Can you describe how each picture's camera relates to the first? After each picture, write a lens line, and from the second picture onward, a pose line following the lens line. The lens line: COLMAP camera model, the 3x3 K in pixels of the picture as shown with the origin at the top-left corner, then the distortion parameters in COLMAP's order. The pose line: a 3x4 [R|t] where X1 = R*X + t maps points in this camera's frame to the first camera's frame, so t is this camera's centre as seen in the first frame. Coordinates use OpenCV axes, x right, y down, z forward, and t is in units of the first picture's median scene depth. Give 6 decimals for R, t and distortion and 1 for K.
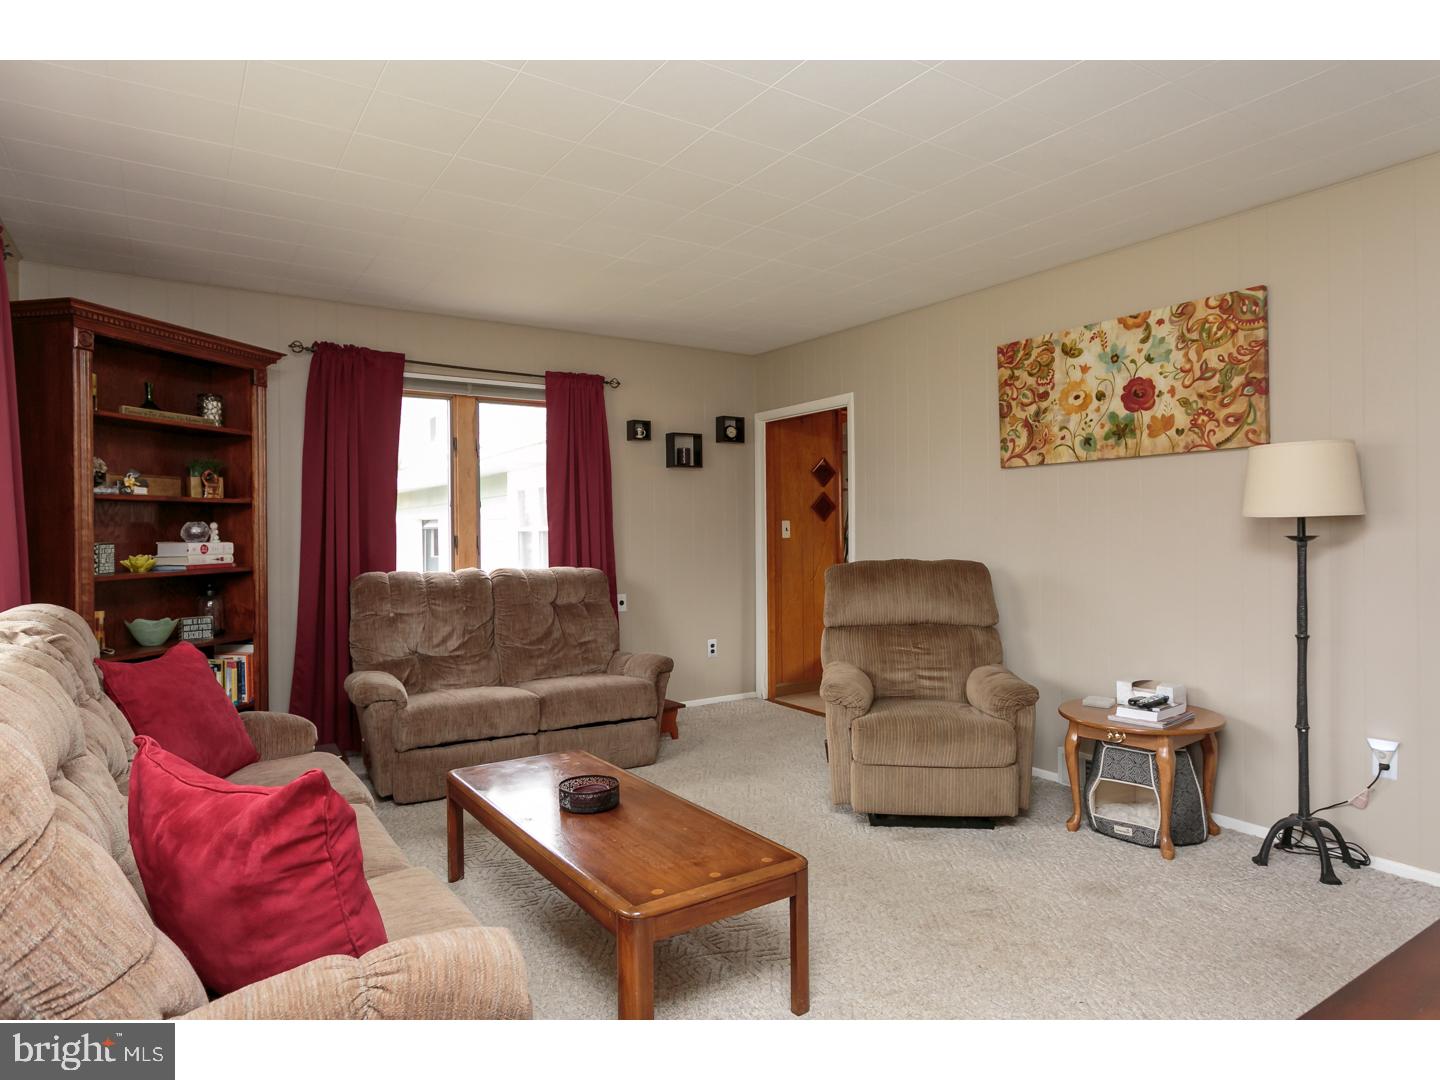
lens RADIAL K [[857.6, 0, 718.3], [0, 857.6, 530.4], [0, 0, 1]] dist [-0.000800, -0.000087]
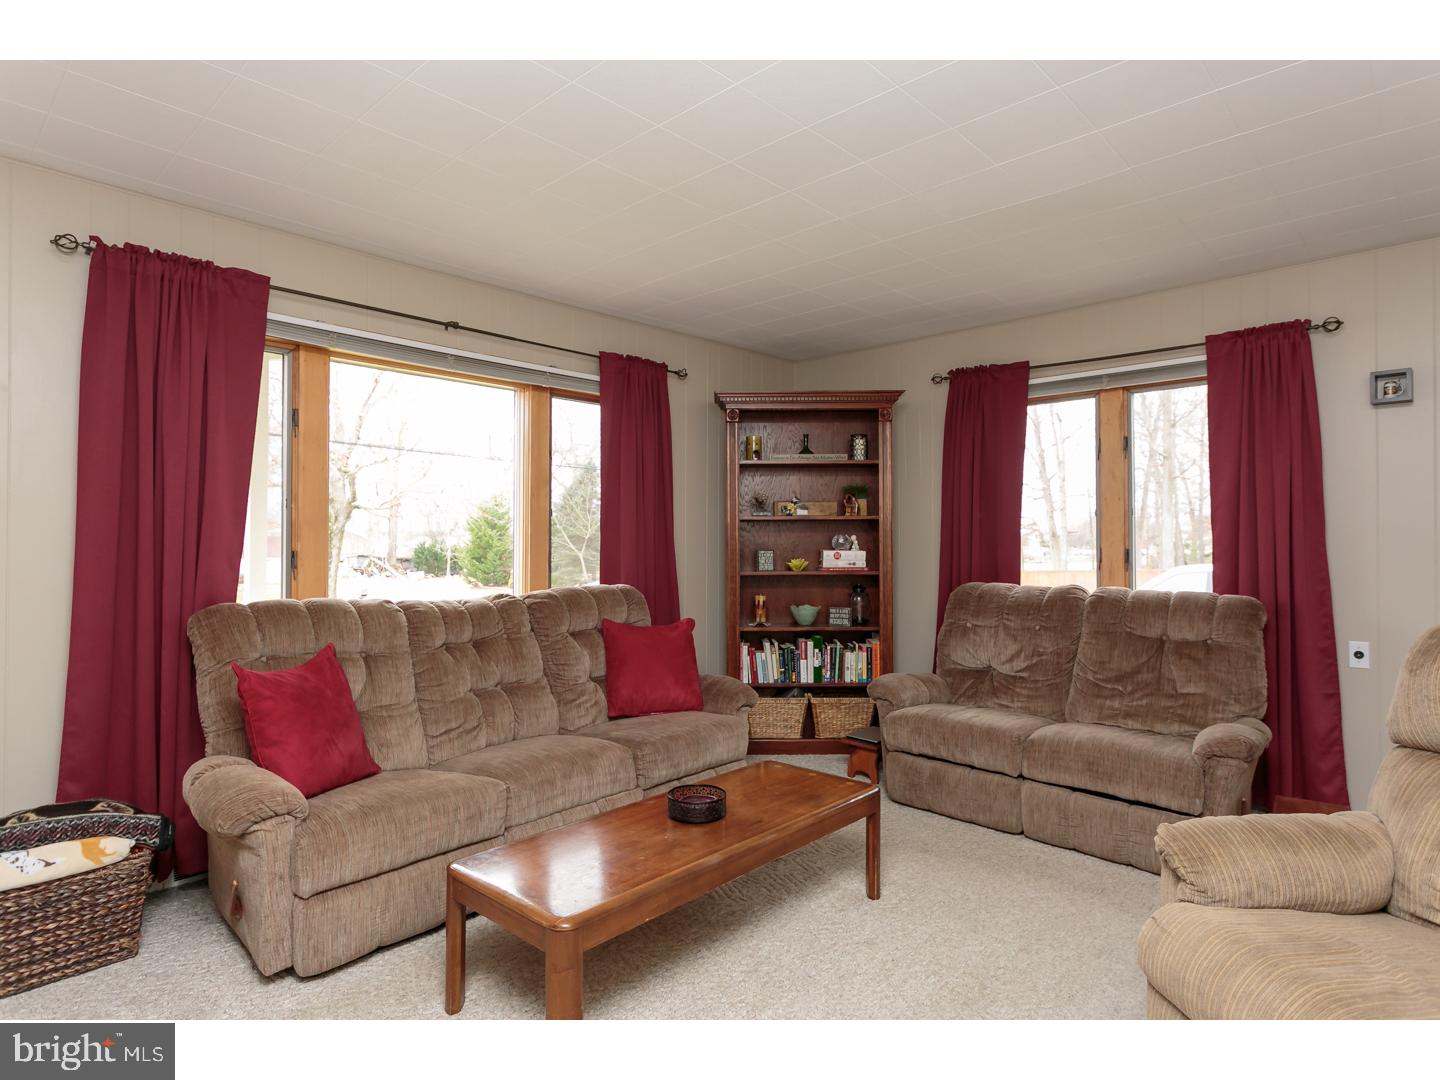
lens RADIAL K [[817.9, 0, 722.2], [0, 817.9, 525.6], [0, 0, 1]] dist [-0.000360, 0.000518]
pose [[0.208674, -0.009395, -0.977940, 0.491915], [-0.000240, 0.999953, -0.009658, -0.009913], [0.977985, 0.002250, 0.208662, 0.488487]]
